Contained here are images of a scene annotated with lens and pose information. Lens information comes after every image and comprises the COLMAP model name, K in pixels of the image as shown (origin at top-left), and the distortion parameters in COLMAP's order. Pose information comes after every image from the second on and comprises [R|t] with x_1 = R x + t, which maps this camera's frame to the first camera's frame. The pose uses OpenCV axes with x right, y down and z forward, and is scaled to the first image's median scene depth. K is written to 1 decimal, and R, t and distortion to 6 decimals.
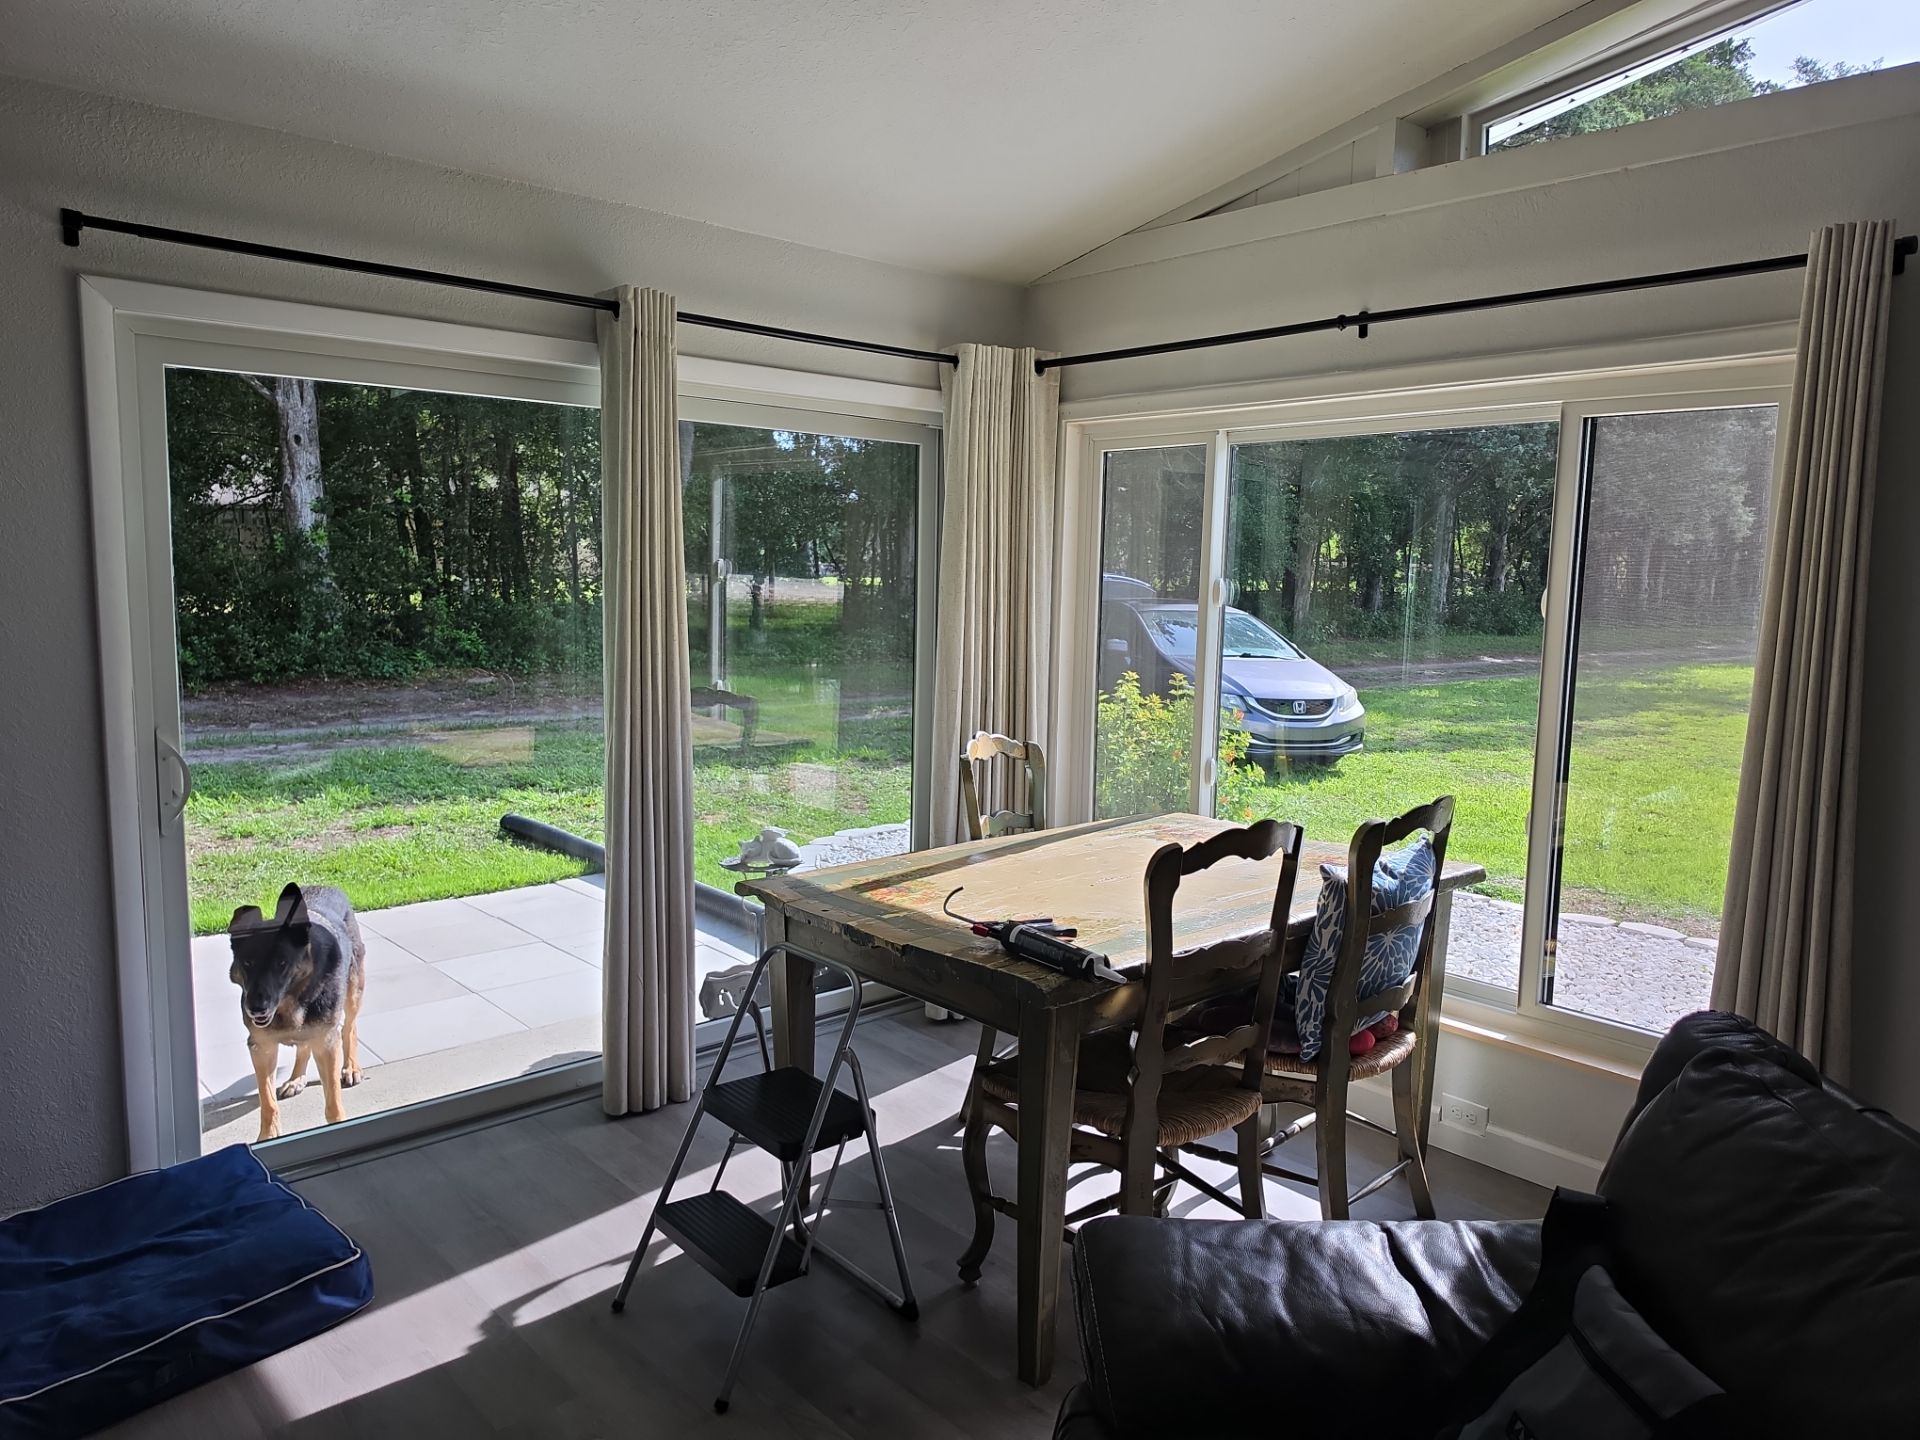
lens RADIAL K [[1345.9, 0, 979.4], [0, 1345.9, 716.9], [0, 0, 1]] dist [0.066572, -0.087366]
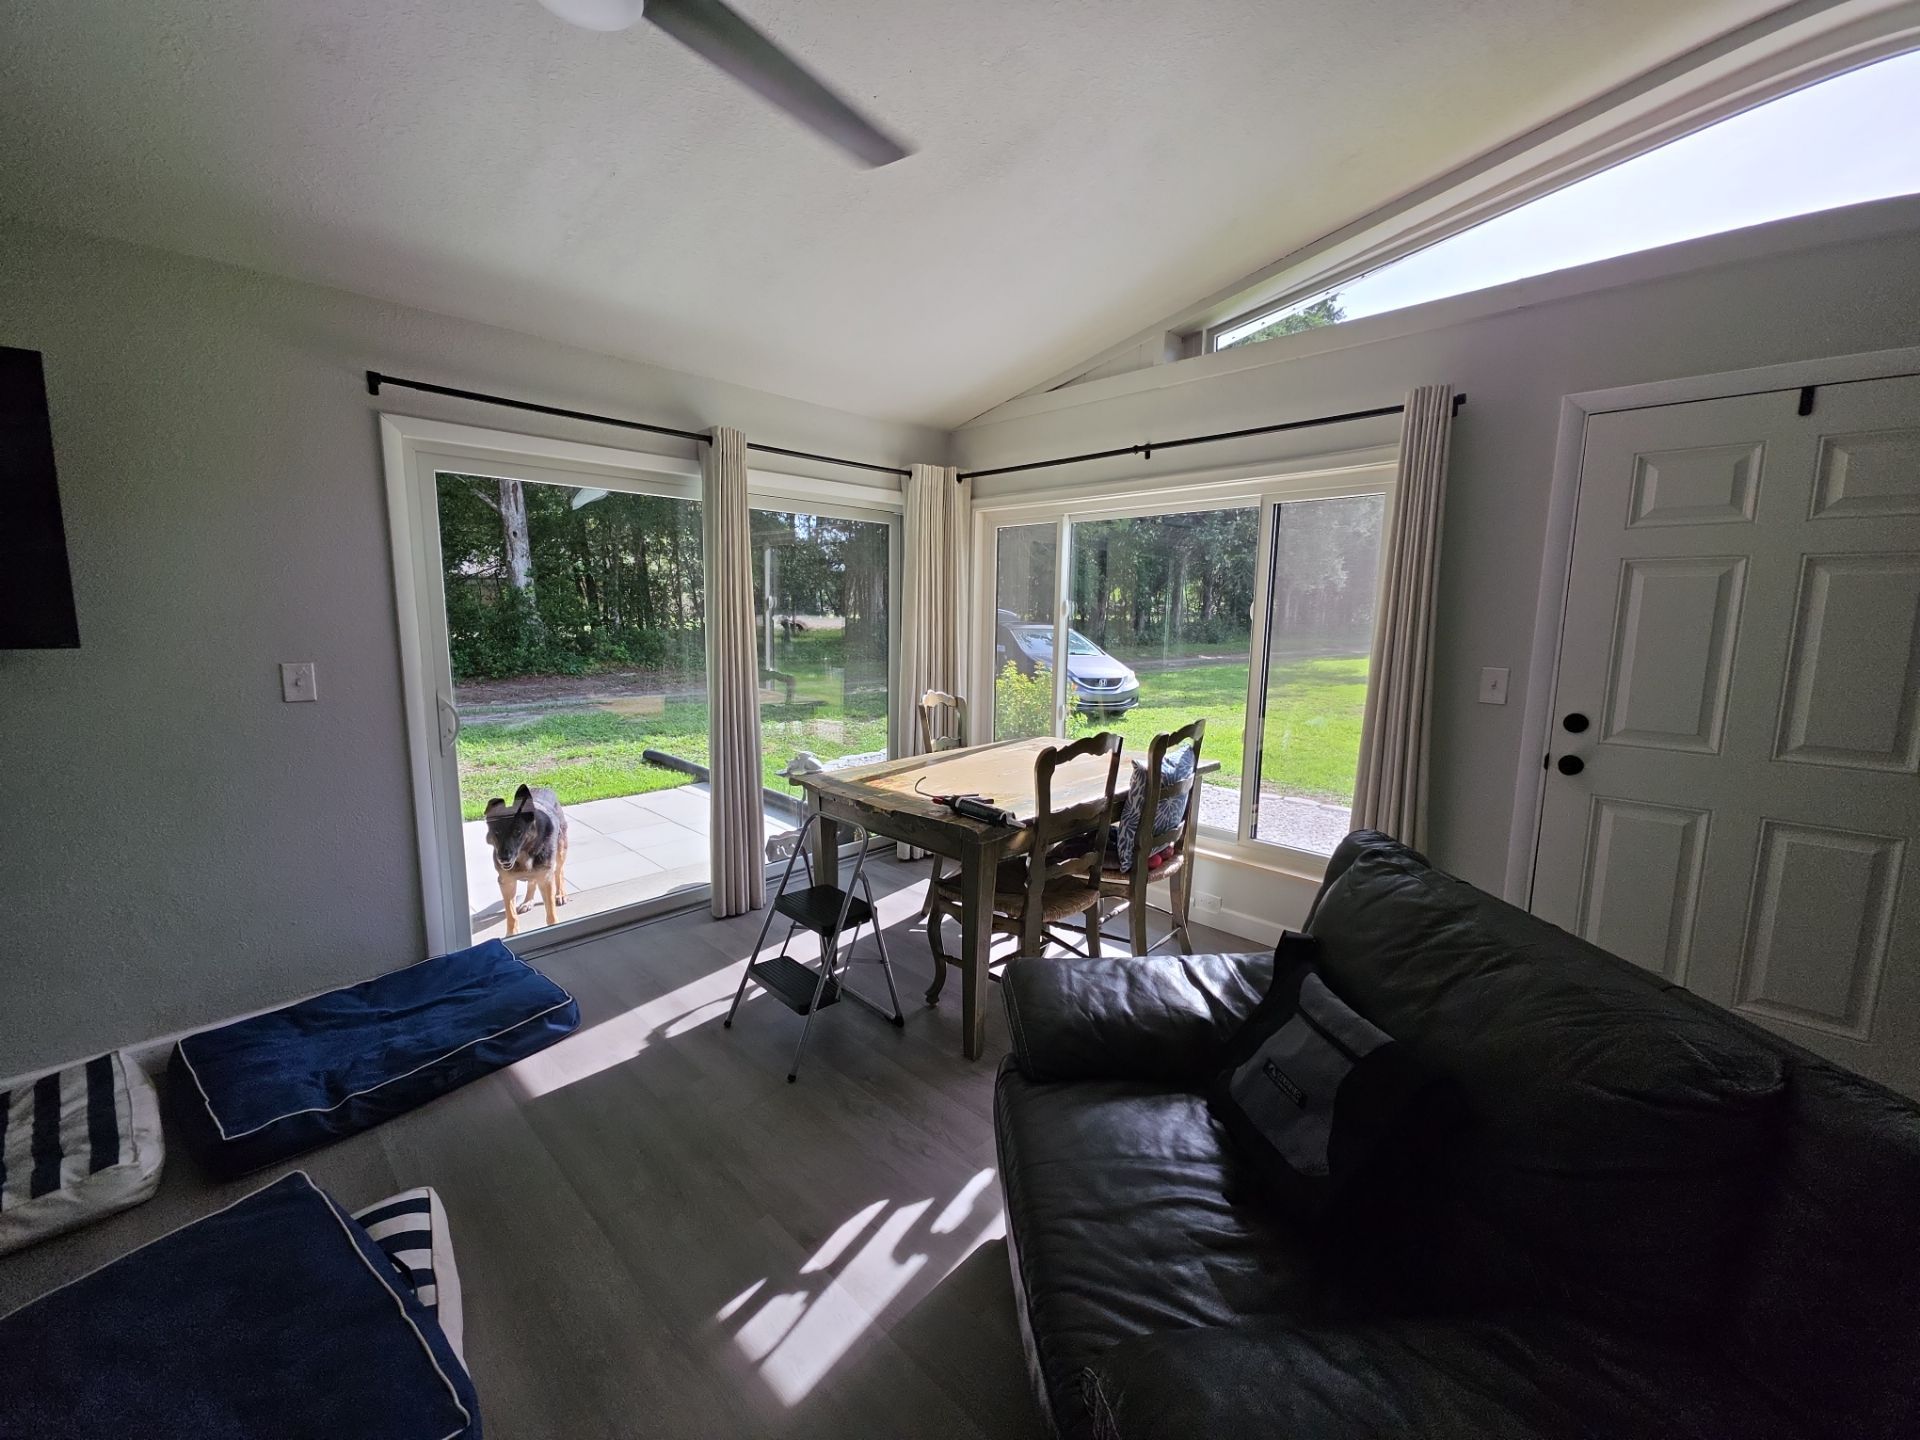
lens RADIAL K [[771.1, 0, 954.6], [0, 771.1, 713.3], [0, 0, 1]] dist [0.013177, -0.008227]
pose [[0.998684, -0.015367, 0.048938, -0.018984], [0.014176, 0.999597, 0.024597, 0.019540], [-0.049297, -0.023871, 0.998499, 0.022829]]
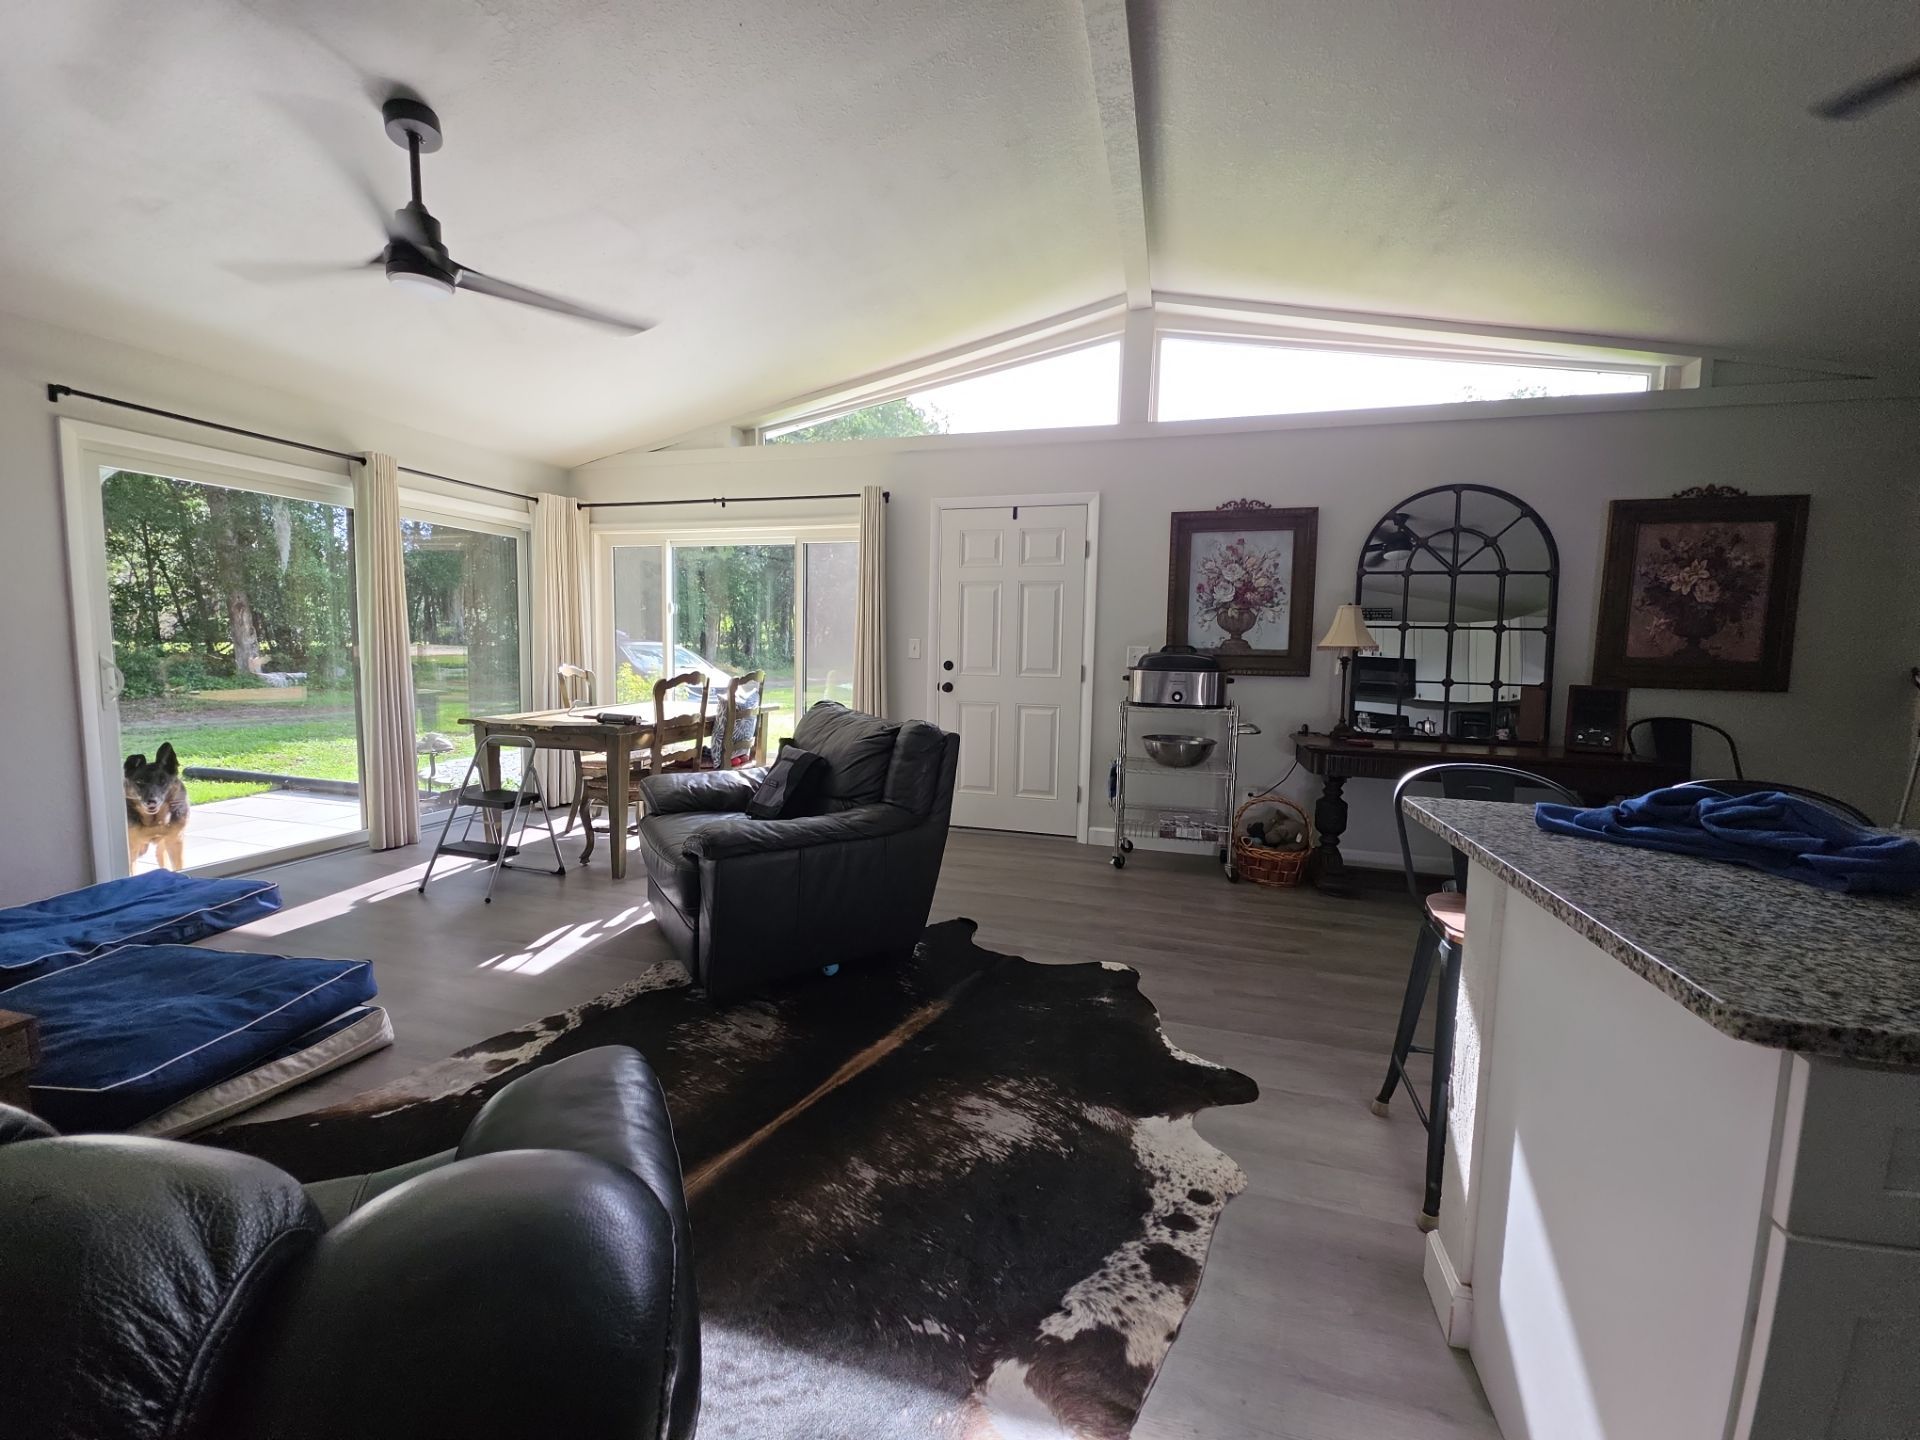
lens RADIAL K [[771.1, 0, 954.6], [0, 771.1, 713.3], [0, 0, 1]] dist [0.013177, -0.008227]
pose [[0.859146, -0.046975, 0.509570, -0.119996], [0.054216, 0.998529, 0.000641, 0.149660], [-0.508851, 0.027076, 0.860429, -0.529291]]
